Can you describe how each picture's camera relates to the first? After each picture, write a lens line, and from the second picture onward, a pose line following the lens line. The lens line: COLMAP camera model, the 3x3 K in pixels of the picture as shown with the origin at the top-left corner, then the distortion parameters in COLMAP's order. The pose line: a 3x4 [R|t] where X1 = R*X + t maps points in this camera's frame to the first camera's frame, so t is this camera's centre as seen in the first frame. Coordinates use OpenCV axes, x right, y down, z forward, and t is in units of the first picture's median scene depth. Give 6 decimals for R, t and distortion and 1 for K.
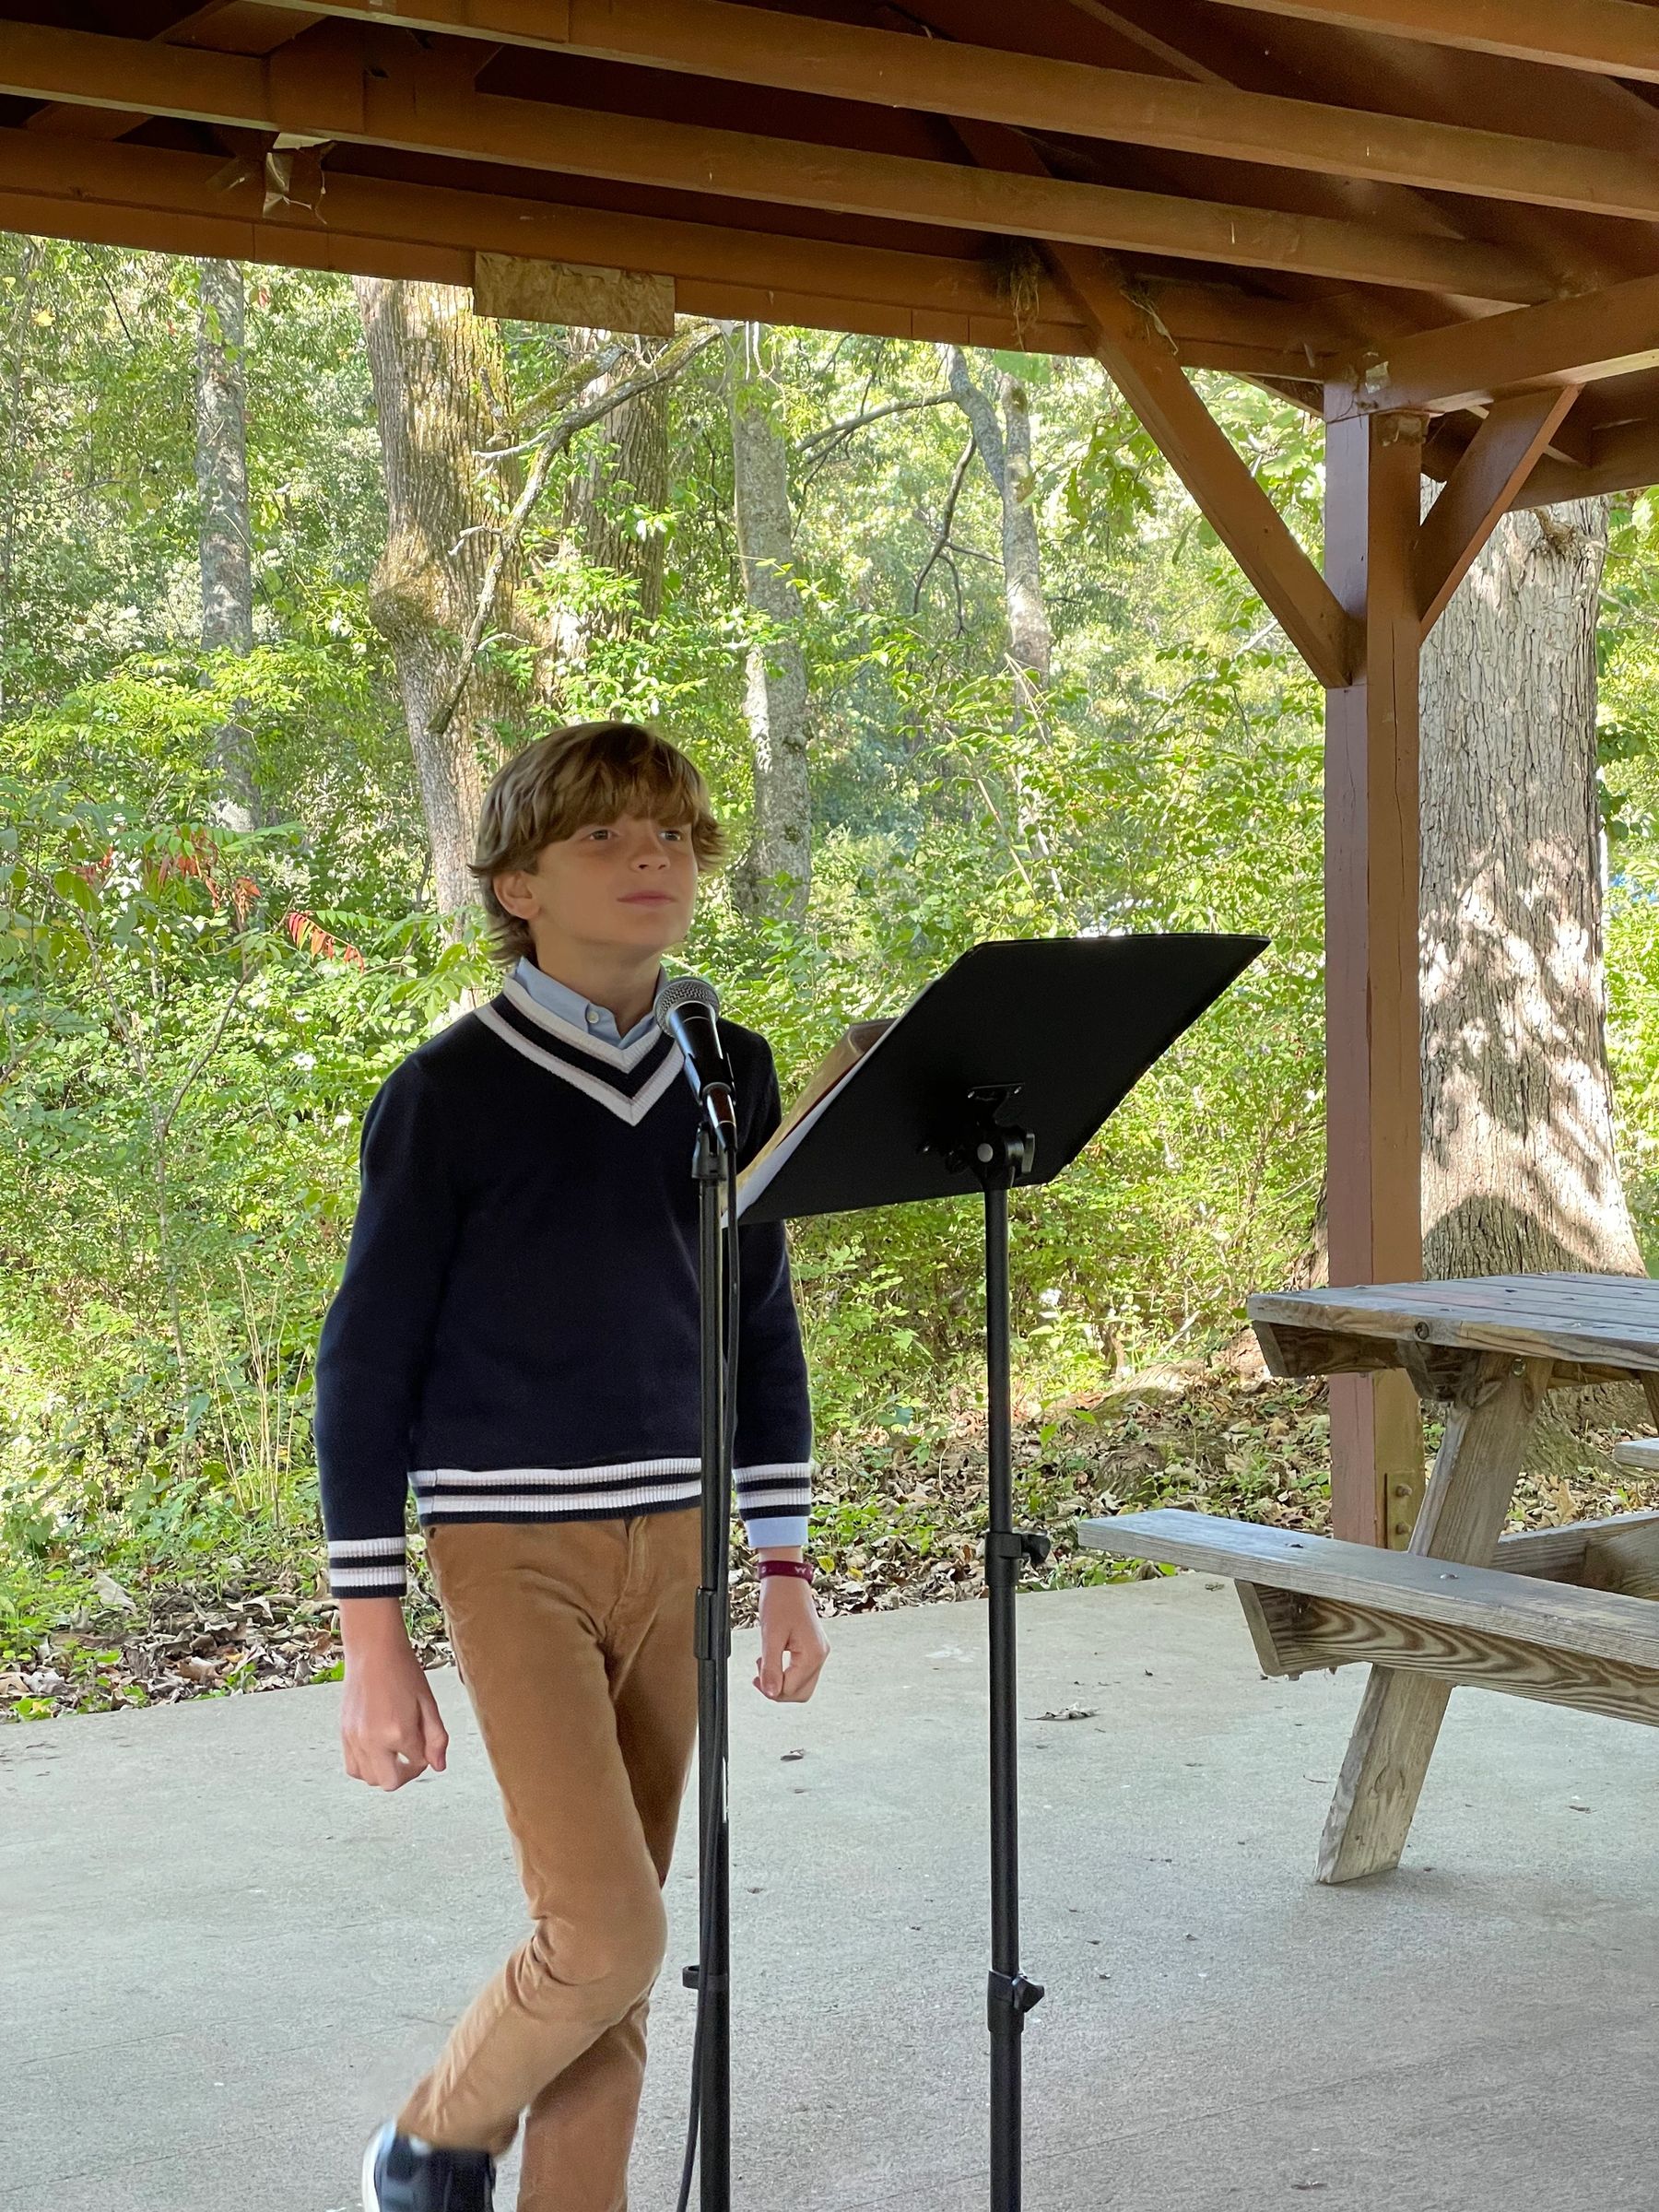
lens RADIAL K [[3326.0, 0, 829.5], [0, 3326.0, 1106.0], [0, 0, 1]] dist [0.133893, -0.082756]
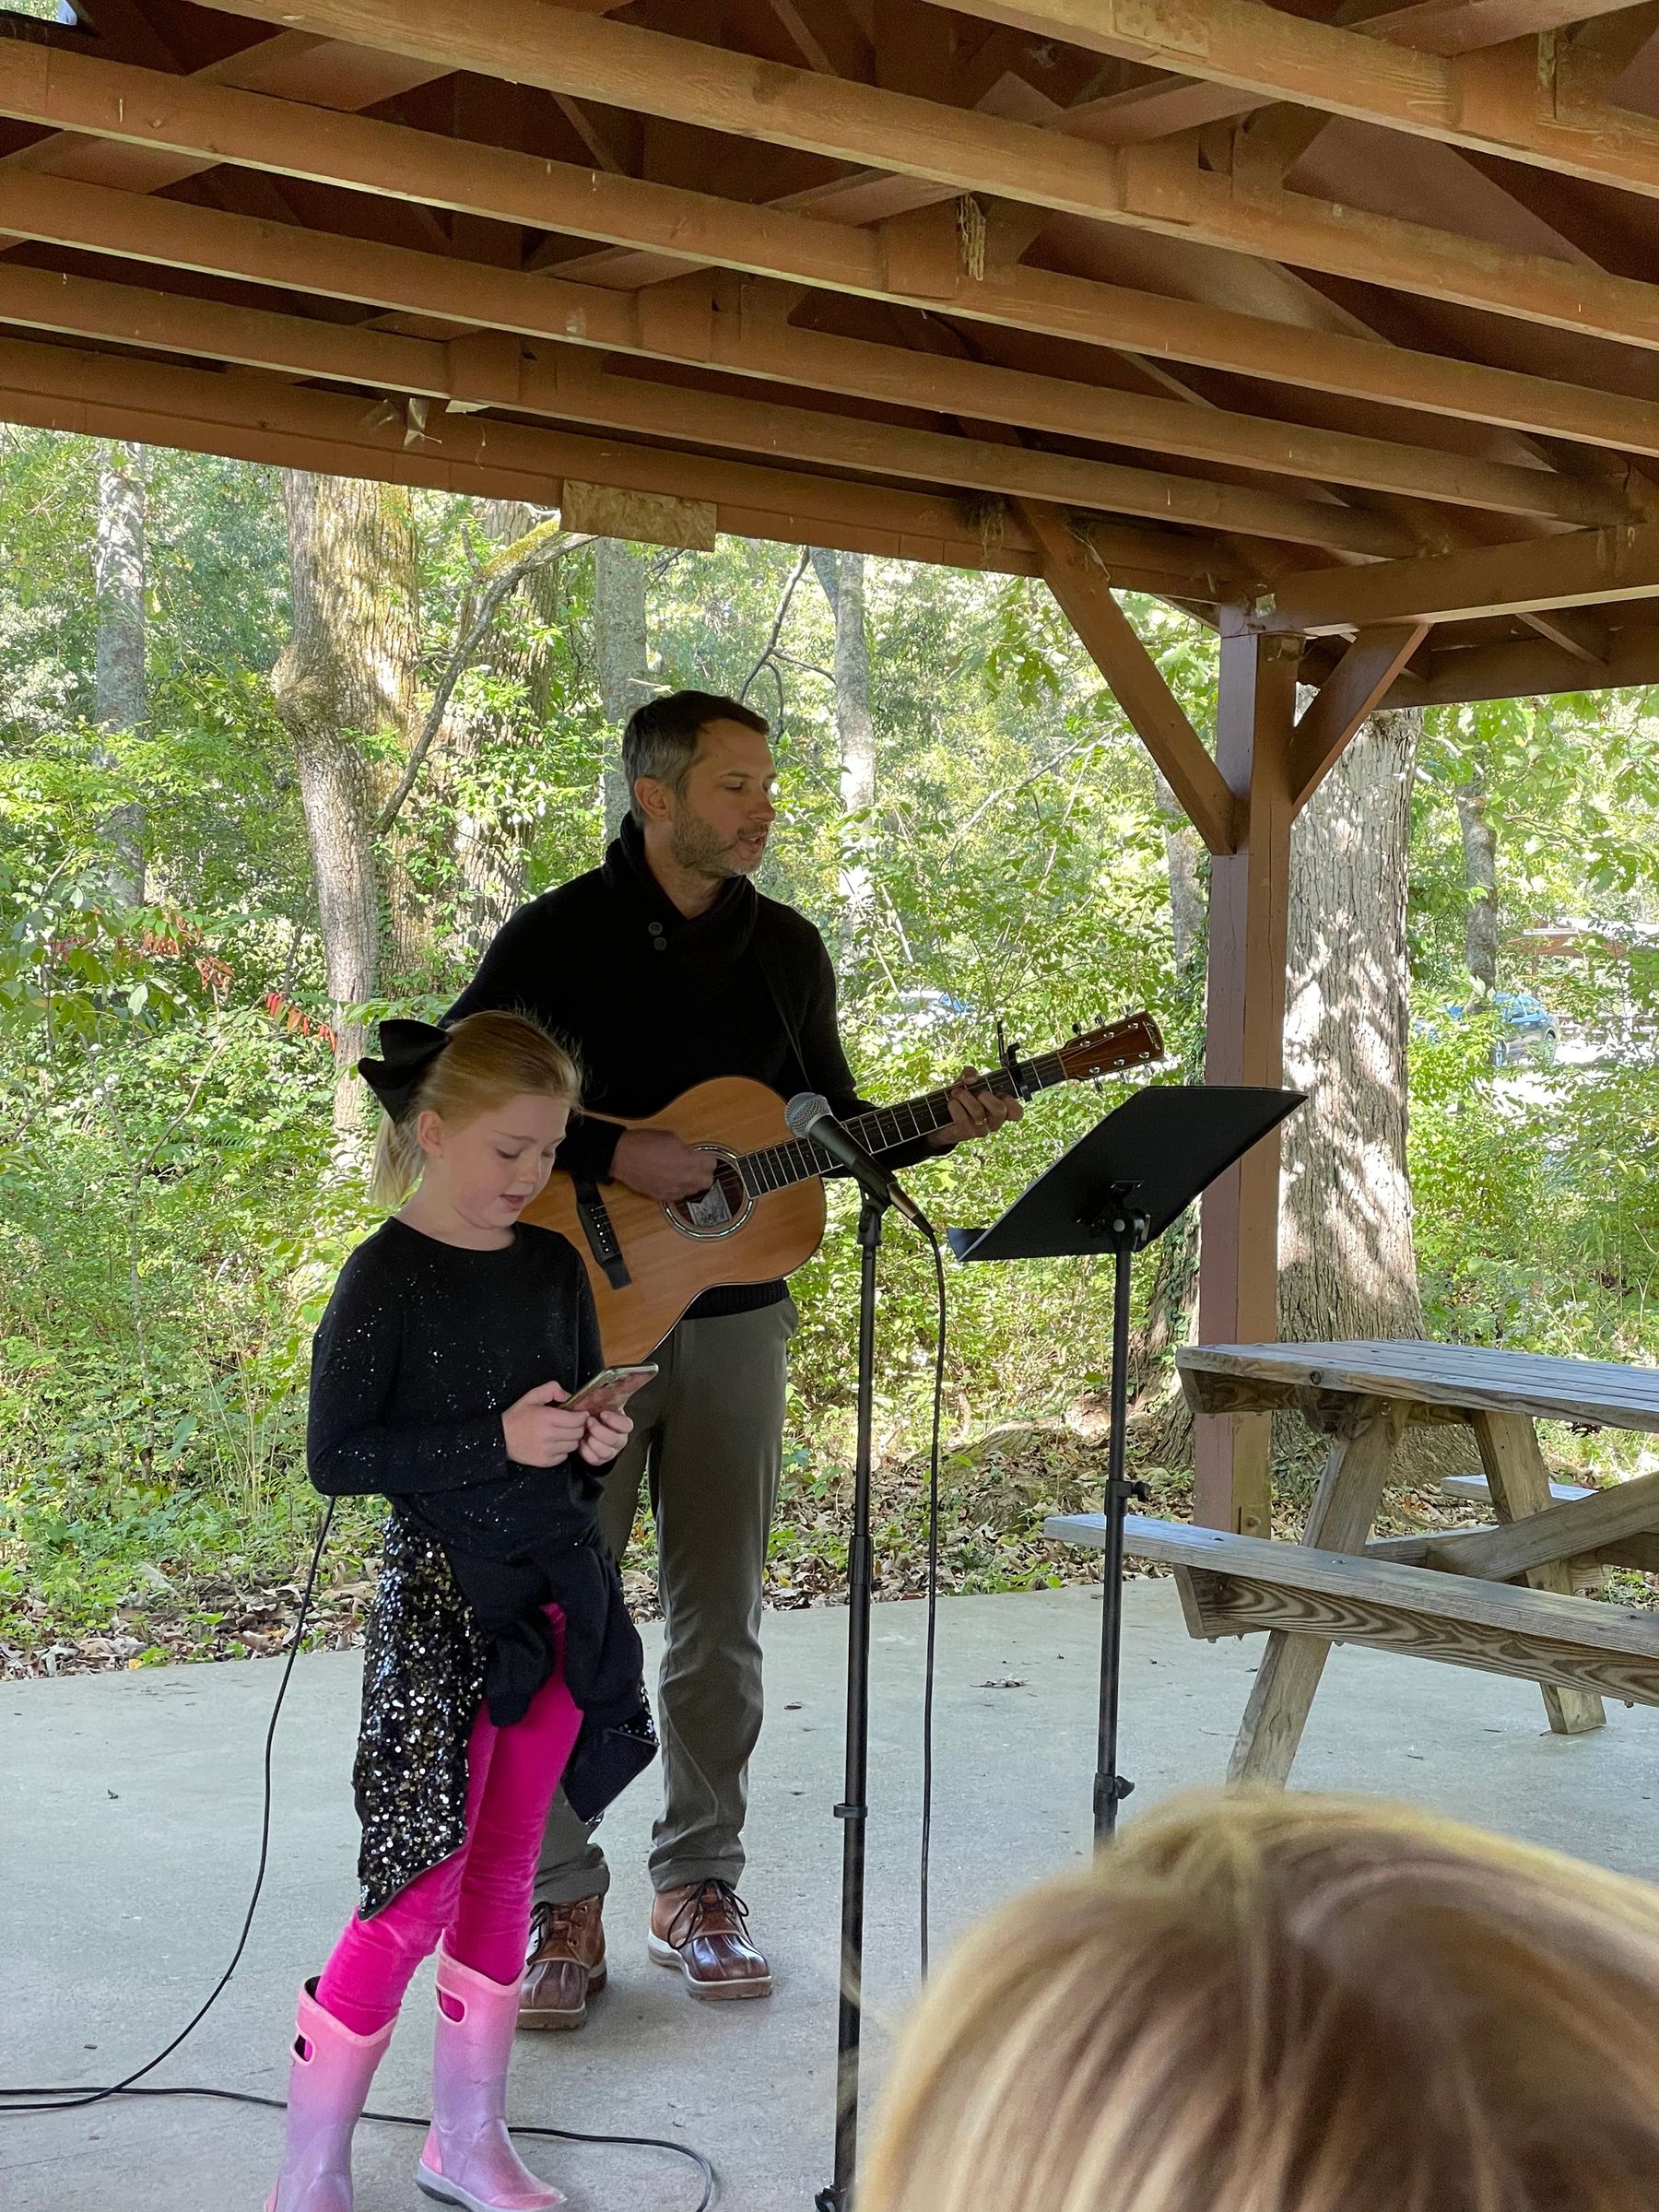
lens RADIAL K [[3376.3, 0, 864.3], [0, 3376.3, 1112.0], [0, 0, 1]] dist [0.159691, 0.005828]
pose [[0.995171, 0.040737, 0.089300, -0.085809], [-0.038826, 0.998980, -0.023035, 0.000982], [-0.090147, 0.019456, 0.995738, -0.214374]]
